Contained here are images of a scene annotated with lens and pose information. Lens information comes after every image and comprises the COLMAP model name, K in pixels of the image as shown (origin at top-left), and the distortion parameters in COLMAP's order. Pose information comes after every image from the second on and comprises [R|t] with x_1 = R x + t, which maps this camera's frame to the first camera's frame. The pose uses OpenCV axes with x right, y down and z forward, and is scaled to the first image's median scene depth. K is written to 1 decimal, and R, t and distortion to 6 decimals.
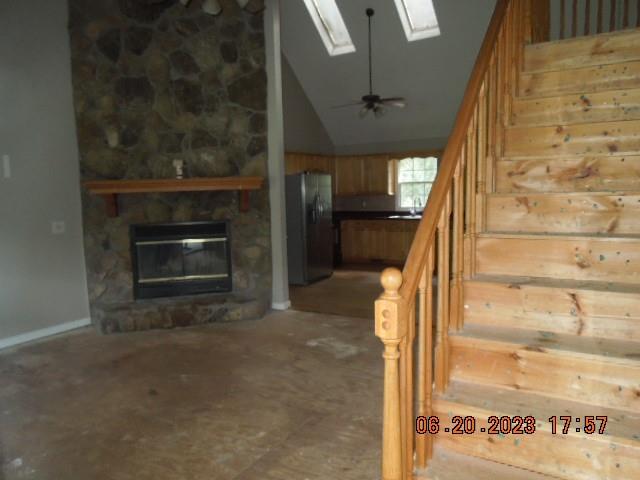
lens RADIAL K [[486.1, 0, 320.0], [0, 486.1, 240.0], [0, 0, 1]] dist [-0.002291, 0.002788]
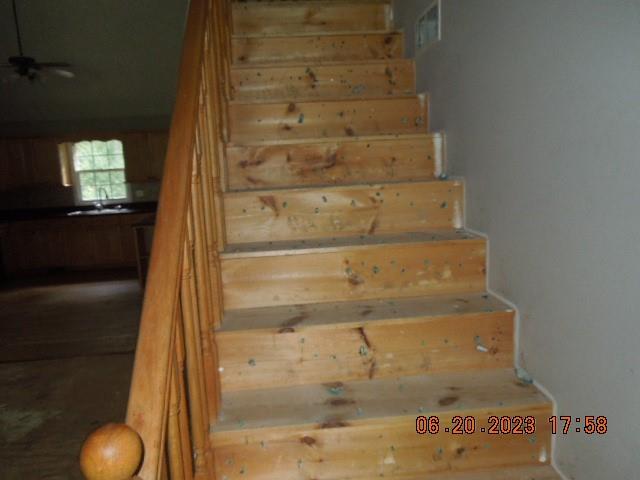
lens RADIAL K [[486.1, 0, 320.0], [0, 486.1, 240.0], [0, 0, 1]] dist [-0.002291, 0.002788]
pose [[0.811150, -0.111001, 0.574208, 0.035884], [0.091428, 0.993819, 0.062961, -0.047092], [-0.577648, 0.001428, 0.816285, 0.267586]]
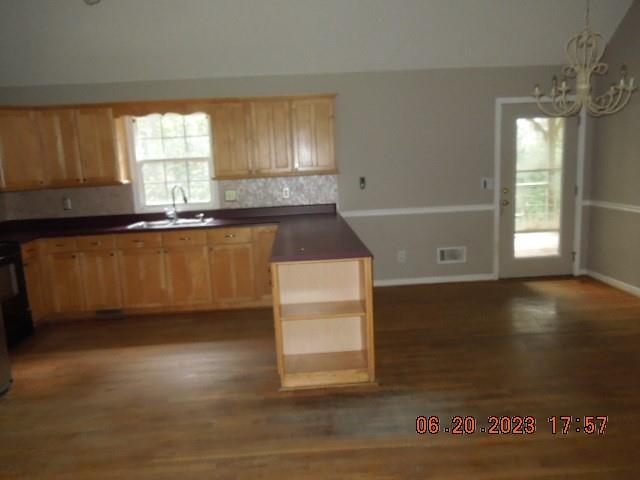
lens RADIAL K [[486.1, 0, 320.0], [0, 486.1, 240.0], [0, 0, 1]] dist [-0.002291, 0.002788]
pose [[0.826959, -0.104588, 0.552450, 0.066134], [0.081685, 0.994471, 0.065995, -0.142641], [-0.556298, -0.009448, 0.830929, 1.263916]]
